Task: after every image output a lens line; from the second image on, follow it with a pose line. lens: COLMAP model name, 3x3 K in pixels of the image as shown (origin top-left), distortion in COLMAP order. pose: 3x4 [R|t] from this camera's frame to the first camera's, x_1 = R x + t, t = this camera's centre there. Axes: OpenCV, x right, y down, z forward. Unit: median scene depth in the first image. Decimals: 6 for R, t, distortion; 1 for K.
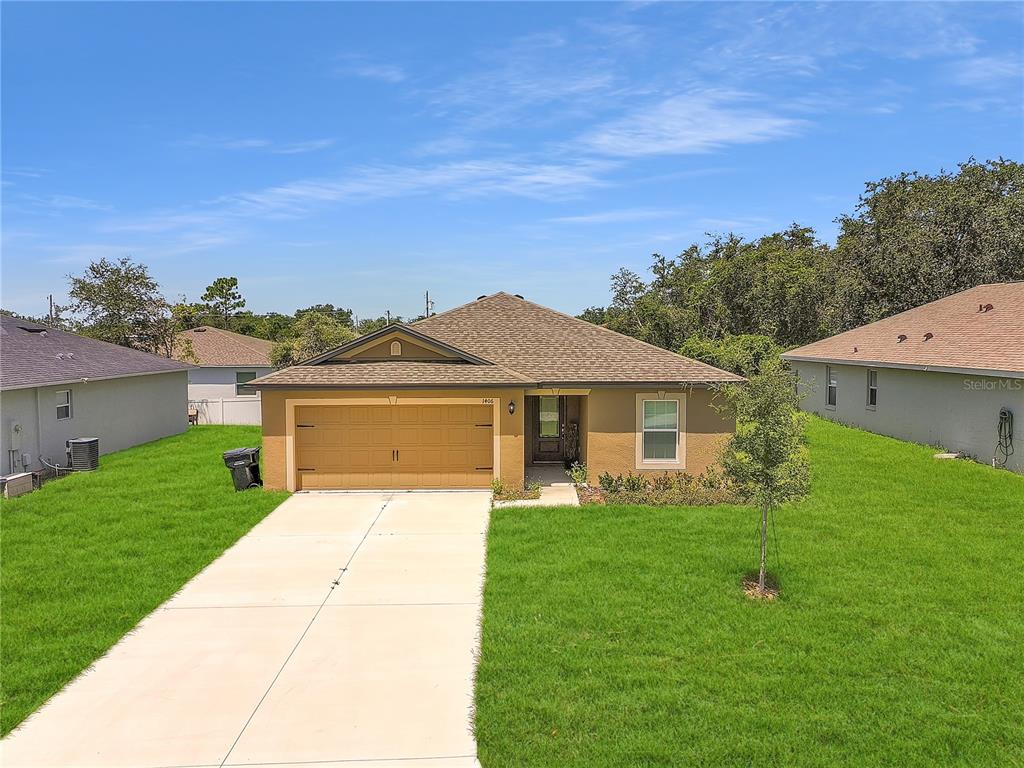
lens RADIAL K [[773.8, 0, 512.0], [0, 773.8, 384.0], [0, 0, 1]] dist [0.066964, -0.000812]
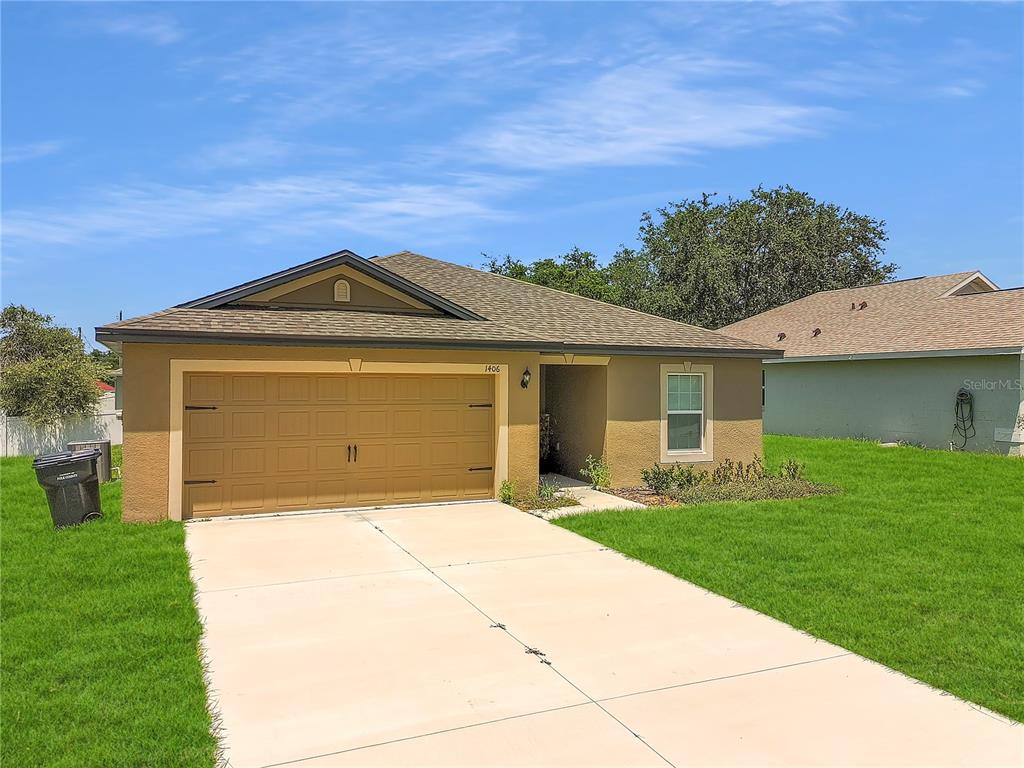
lens RADIAL K [[773.8, 0, 512.0], [0, 773.8, 384.0], [0, 0, 1]] dist [0.066964, -0.000812]
pose [[0.916896, 0.006228, 0.399077, -0.281578], [0.020057, 0.997896, -0.061656, 0.076025], [-0.398621, 0.064536, 0.914842, 0.354599]]
